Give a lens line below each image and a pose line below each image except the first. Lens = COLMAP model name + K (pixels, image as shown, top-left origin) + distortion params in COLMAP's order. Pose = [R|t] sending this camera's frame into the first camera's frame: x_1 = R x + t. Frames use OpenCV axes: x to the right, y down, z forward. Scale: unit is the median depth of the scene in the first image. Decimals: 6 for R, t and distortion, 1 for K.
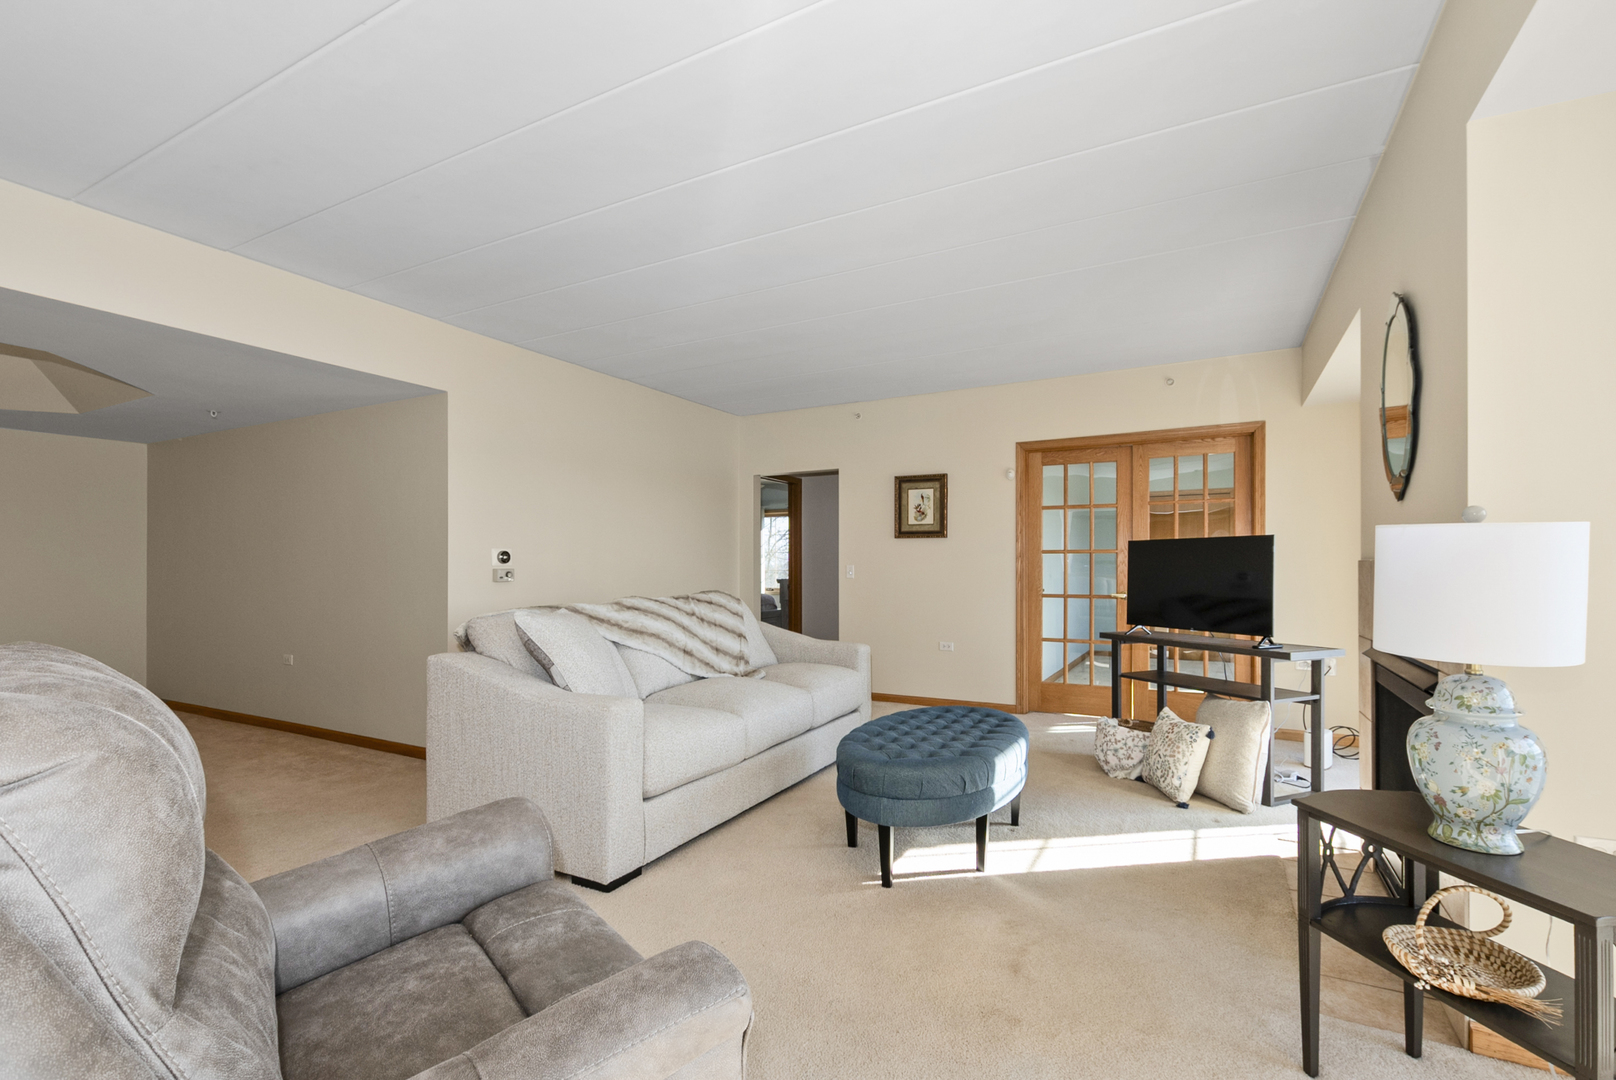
lens RADIAL K [[722.4, 0, 813.3], [0, 722.4, 549.9], [0, 0, 1]] dist [0.014205, -0.005053]
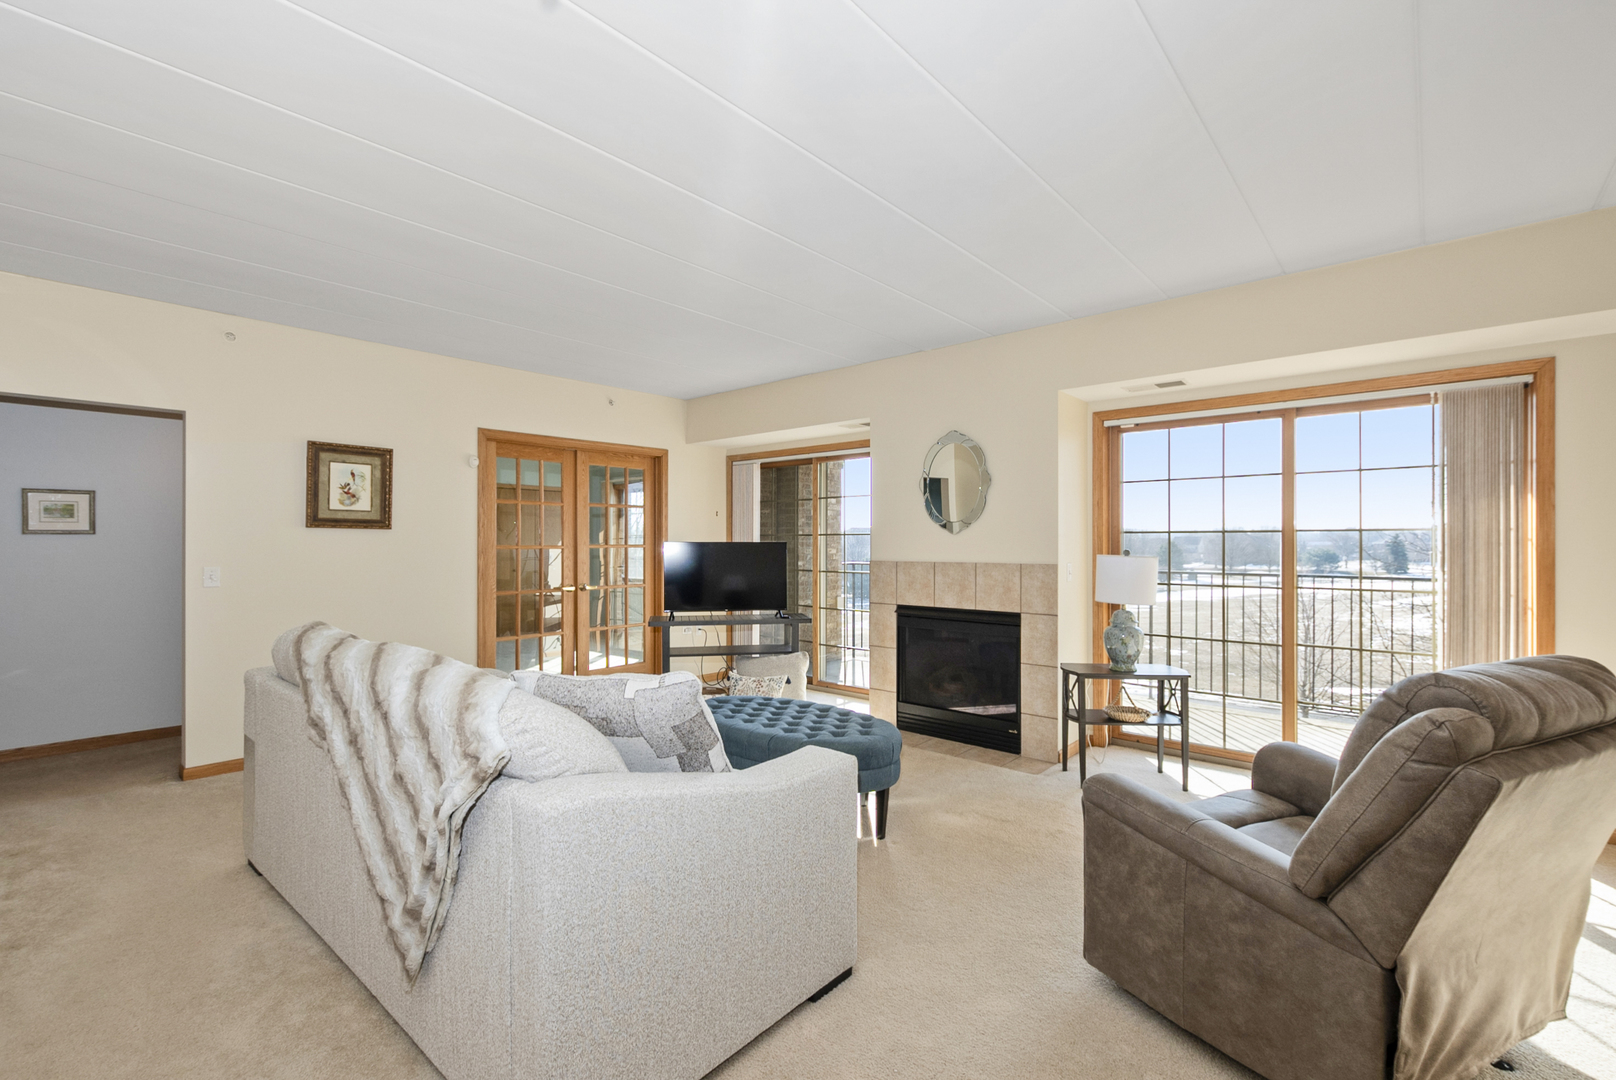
lens RADIAL K [[711.0, 0, 810.7], [0, 711.0, 542.0], [0, 0, 1]] dist [0.002295, -0.000212]
pose [[0.225703, 0.003477, 0.974190, -0.481359], [-0.022514, 0.999745, 0.001648, -0.014826], [-0.973936, -0.022305, 0.225724, 0.376188]]
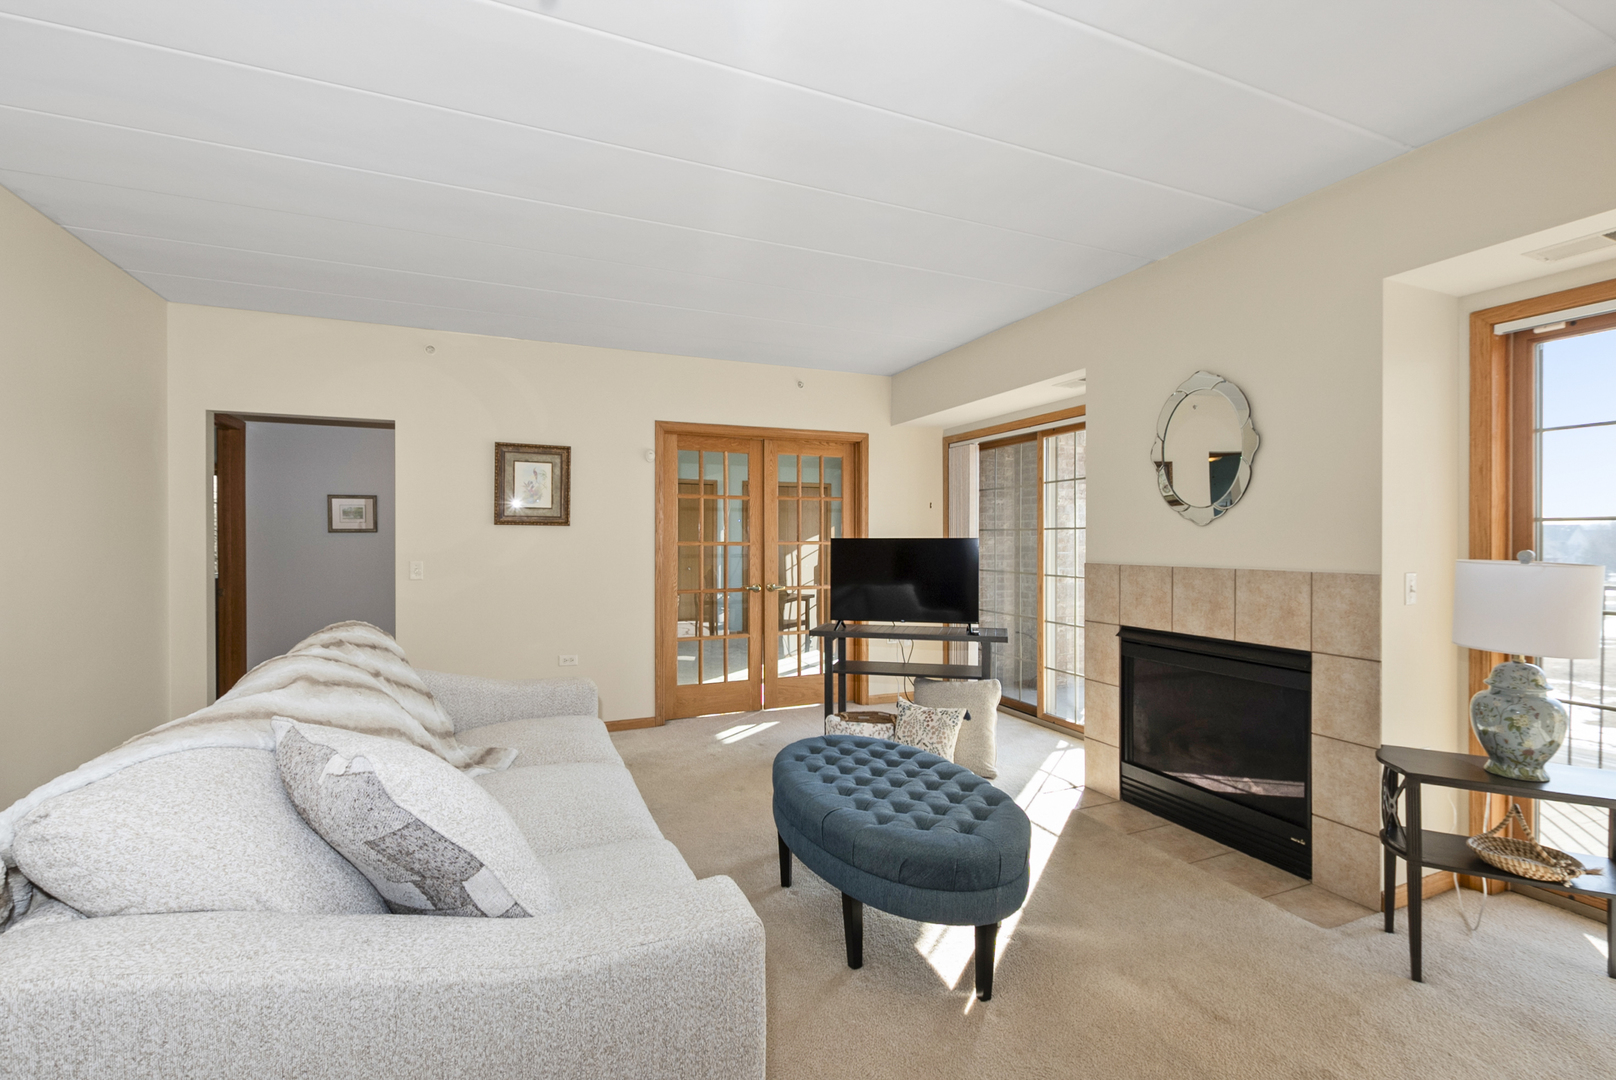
lens RADIAL K [[711.0, 0, 810.7], [0, 711.0, 542.0], [0, 0, 1]] dist [0.002295, -0.000212]
pose [[0.623008, -0.001196, 0.782215, -0.272360], [-0.017991, 0.999712, 0.015858, -0.016720], [-0.782009, -0.023952, 0.622807, 0.298470]]
